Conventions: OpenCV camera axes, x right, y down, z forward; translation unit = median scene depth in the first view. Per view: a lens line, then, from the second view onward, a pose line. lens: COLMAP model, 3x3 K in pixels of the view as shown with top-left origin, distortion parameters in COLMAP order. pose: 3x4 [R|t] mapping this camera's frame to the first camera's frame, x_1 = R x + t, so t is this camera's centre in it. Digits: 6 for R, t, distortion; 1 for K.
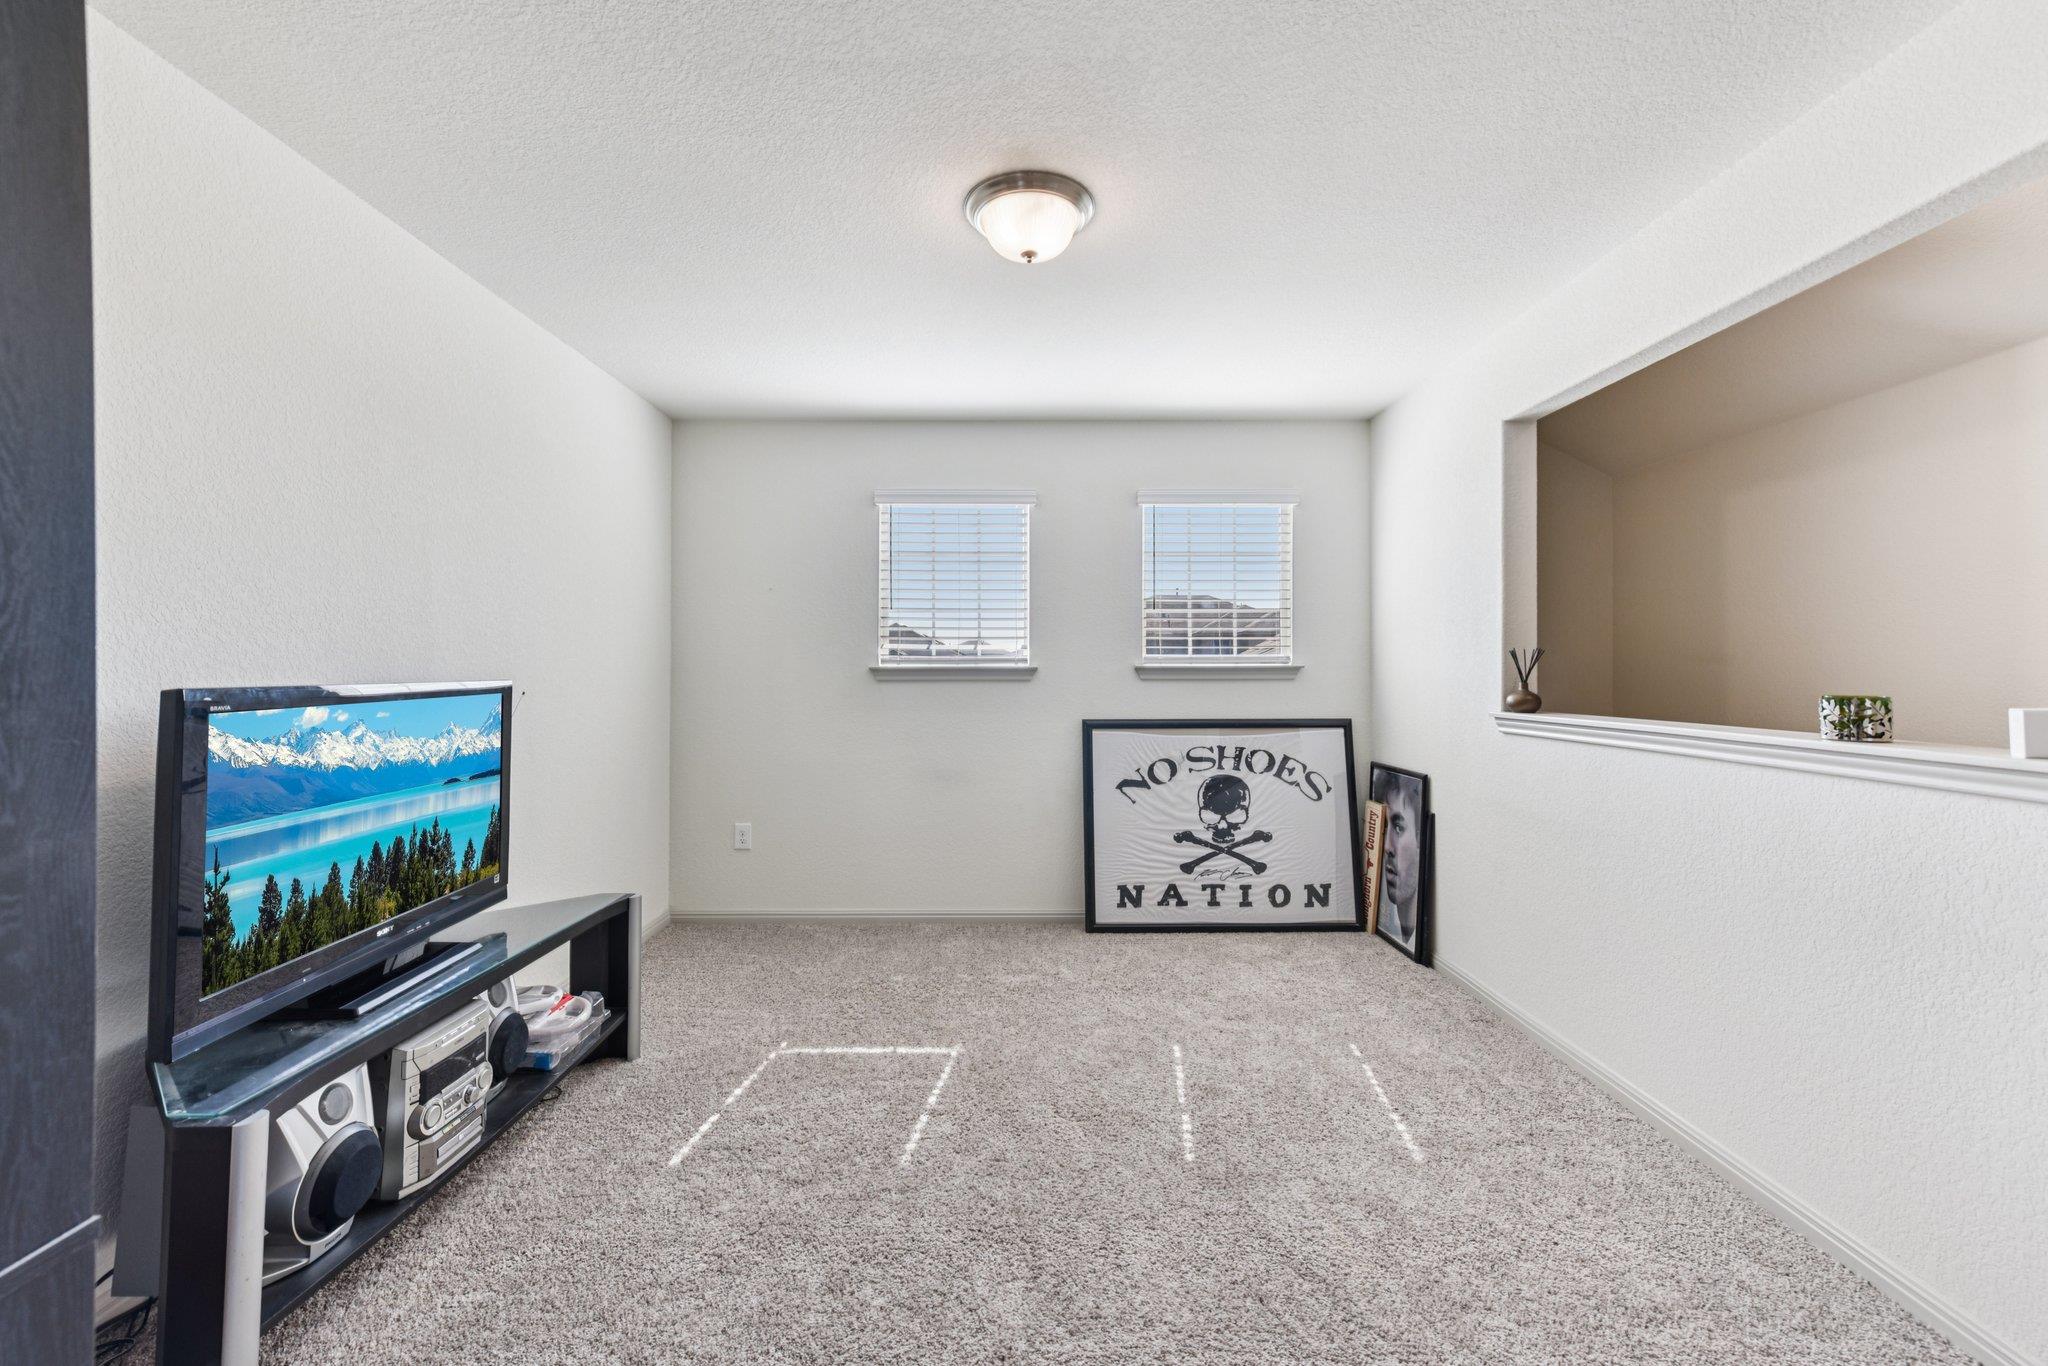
lens RADIAL K [[847.7, 0, 1024.0], [0, 847.7, 683.0], [0, 0, 1]] dist [0.000019, 0.000001]
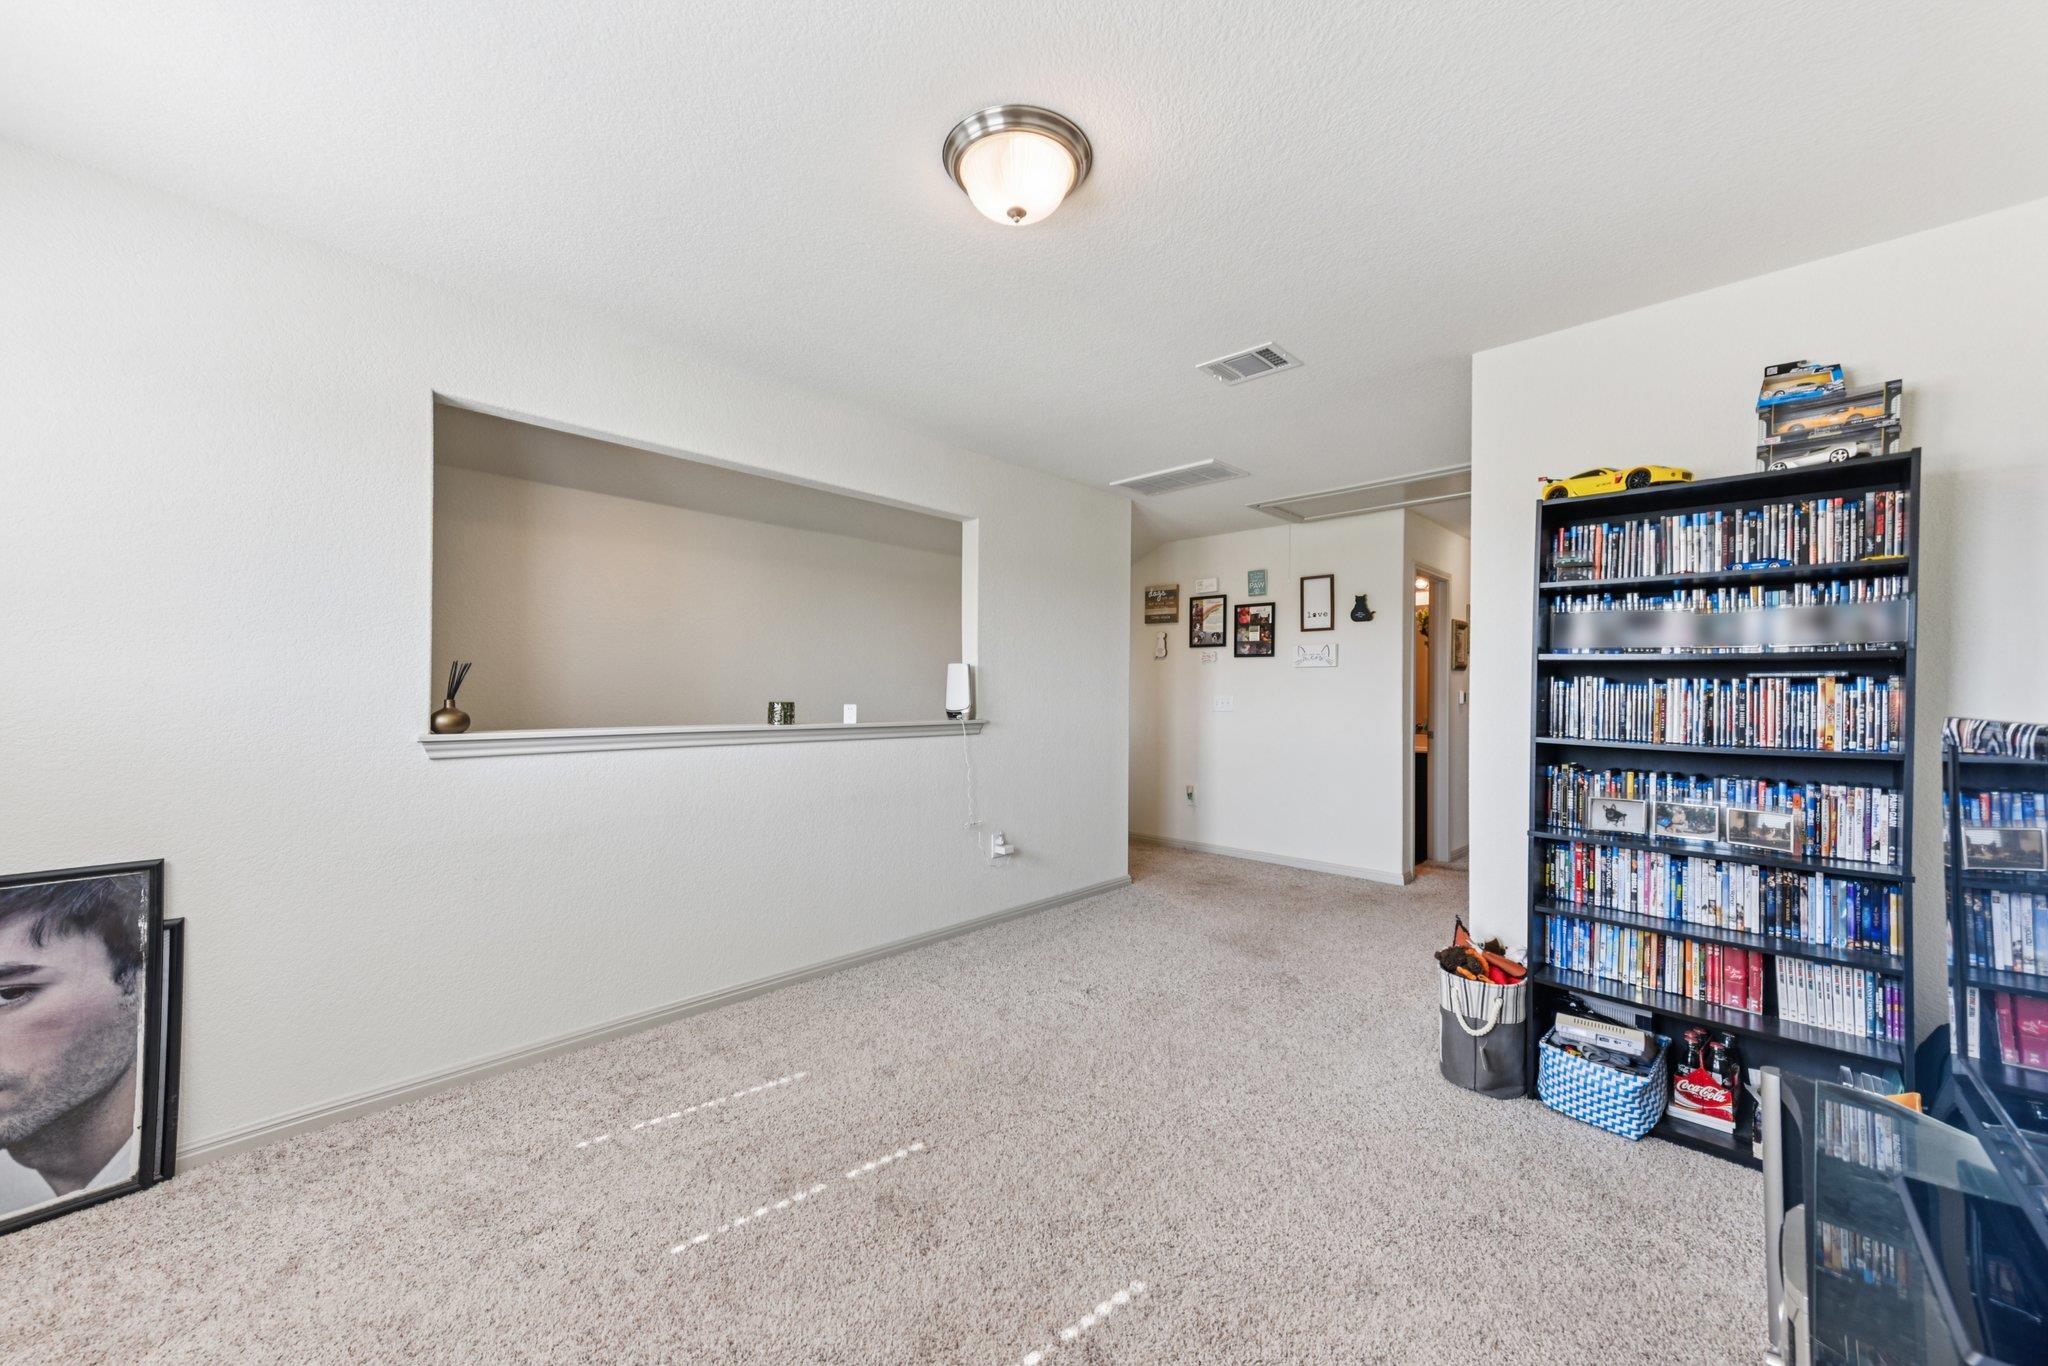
lens RADIAL K [[797.0, 0, 1025.1], [0, 797.0, 688.5], [0, 0, 1]] dist [0.023654, -0.000082]
pose [[-0.718944, -0.002329, 0.695064, -0.565557], [0.001990, 0.999983, 0.005409, -0.020797], [-0.695065, 0.005272, -0.718928, 1.528486]]
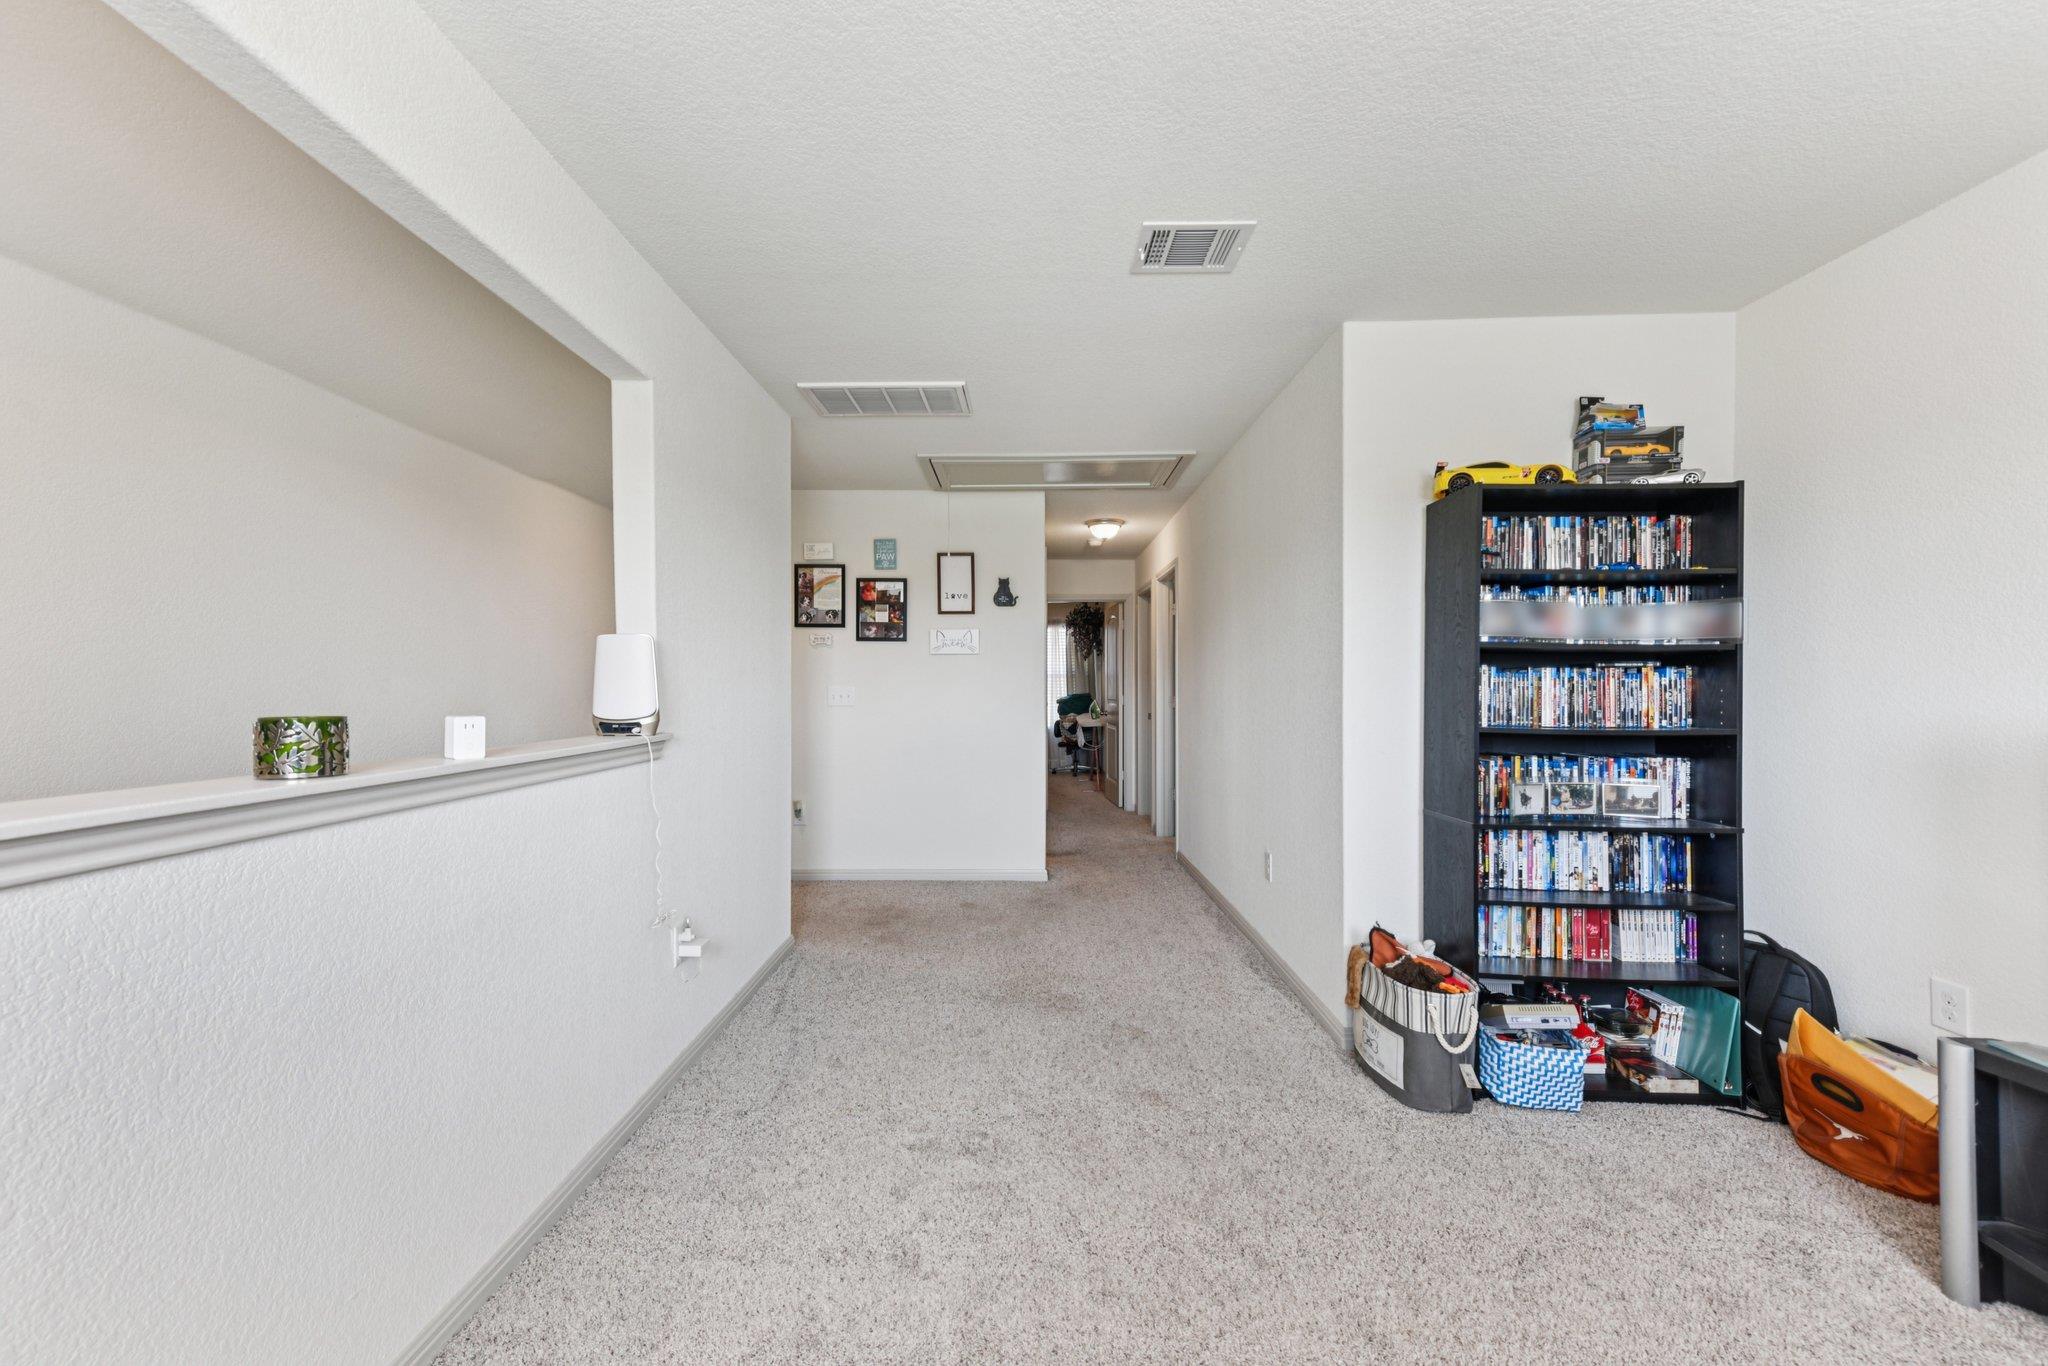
lens RADIAL K [[797.0, 0, 1025.1], [0, 797.0, 688.5], [0, 0, 1]] dist [0.023654, -0.000082]
pose [[-0.999767, 0.000119, 0.021584, 0.256967], [0.000515, 0.999831, 0.018355, -0.017853], [-0.021578, 0.018361, -0.999599, 1.334087]]
